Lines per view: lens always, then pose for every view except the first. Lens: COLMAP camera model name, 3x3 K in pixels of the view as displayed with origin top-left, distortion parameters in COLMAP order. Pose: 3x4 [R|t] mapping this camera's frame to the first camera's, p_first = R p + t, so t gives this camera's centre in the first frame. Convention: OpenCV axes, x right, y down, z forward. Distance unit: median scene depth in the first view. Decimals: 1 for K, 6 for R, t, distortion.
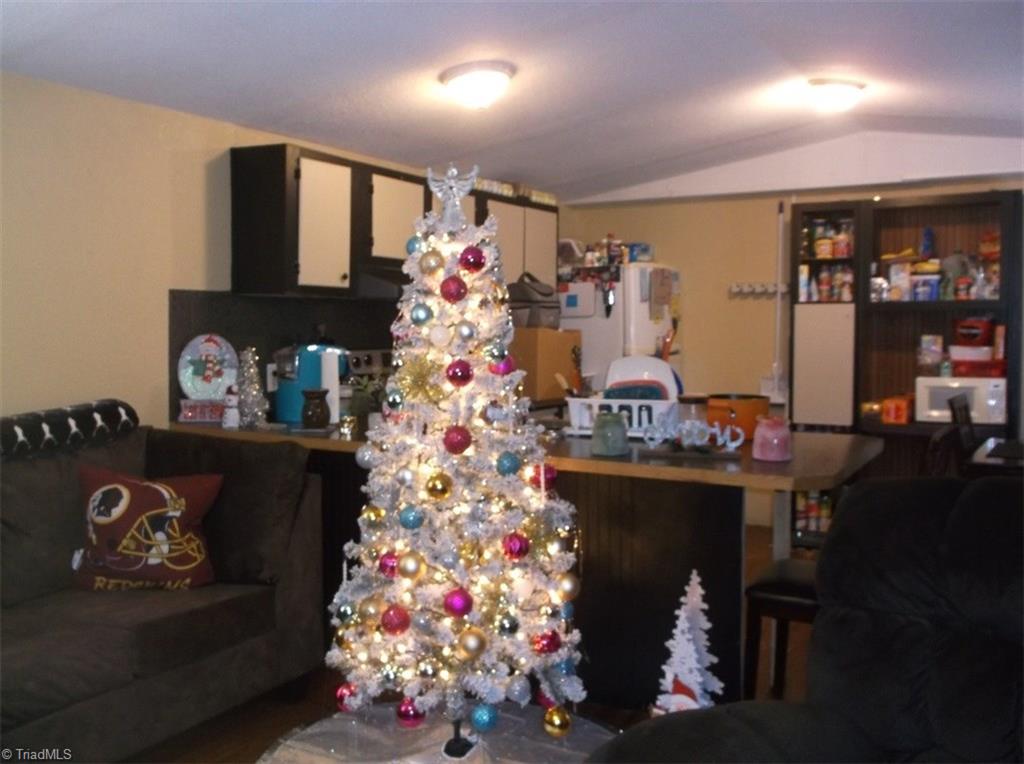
lens RADIAL K [[1001.8, 0, 510.4], [0, 1001.8, 379.8], [0, 0, 1]] dist [0.003289, 0.000000]
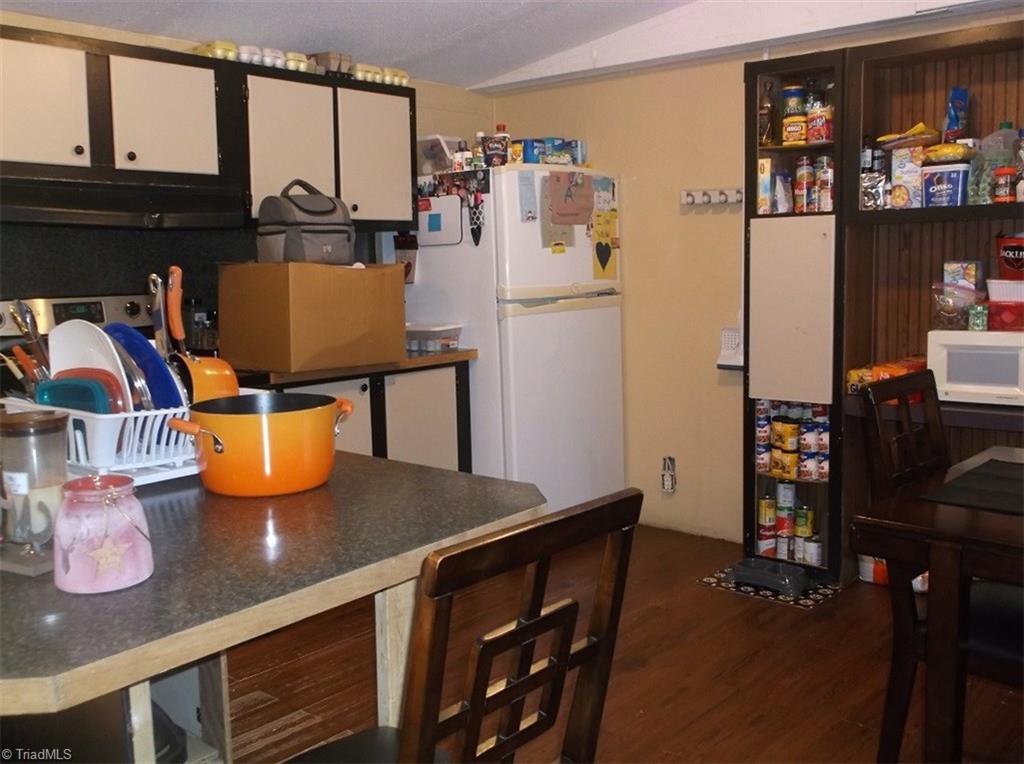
lens RADIAL K [[1001.8, 0, 513.7], [0, 1001.8, 382.9], [0, 0, 1]] dist [0.003289, 0.000000]
pose [[0.981892, 0.004045, -0.189396, 0.256407], [0.009230, 0.997563, 0.069157, -0.014797], [0.189214, -0.069652, 0.979462, 0.318955]]
